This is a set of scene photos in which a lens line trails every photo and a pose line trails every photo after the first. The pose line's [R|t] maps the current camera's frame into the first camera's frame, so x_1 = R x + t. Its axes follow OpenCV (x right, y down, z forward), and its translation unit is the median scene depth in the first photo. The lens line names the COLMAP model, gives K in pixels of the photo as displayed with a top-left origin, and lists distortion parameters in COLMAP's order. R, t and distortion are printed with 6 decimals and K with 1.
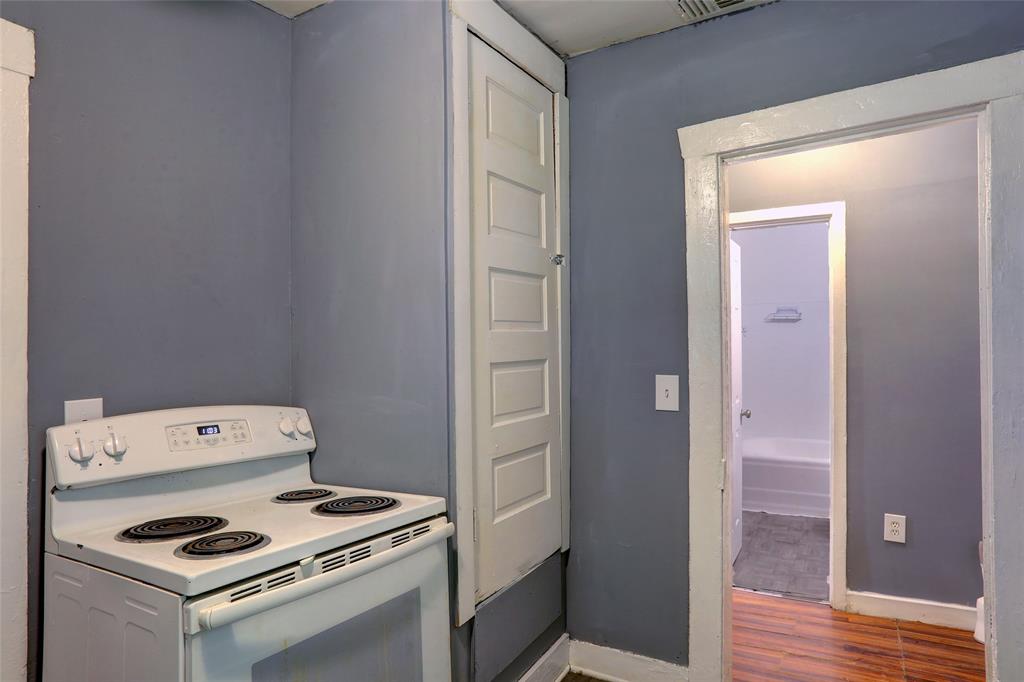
lens RADIAL K [[604.7, 0, 512.0], [0, 604.7, 341.0], [0, 0, 1]] dist [-0.036997, 0.002427]
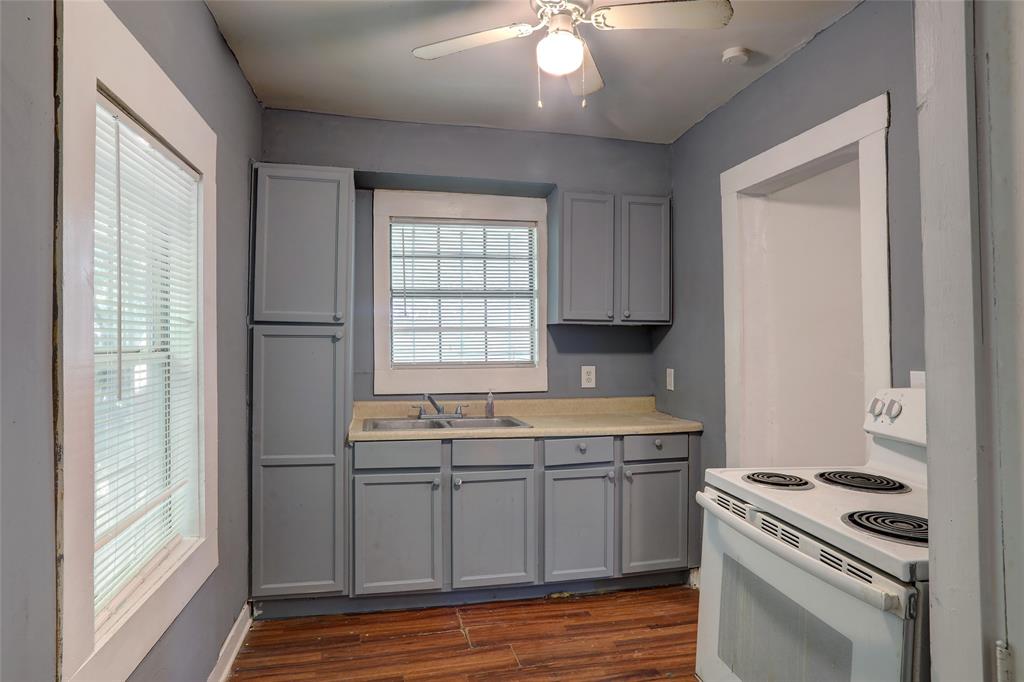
lens RADIAL K [[604.7, 0, 512.0], [0, 604.7, 341.0], [0, 0, 1]] dist [-0.036997, 0.002427]
pose [[-0.727489, 0.010510, -0.686038, 0.678796], [0.017409, 0.999844, -0.003144, 0.029045], [0.685898, -0.014230, -0.727559, 1.296698]]
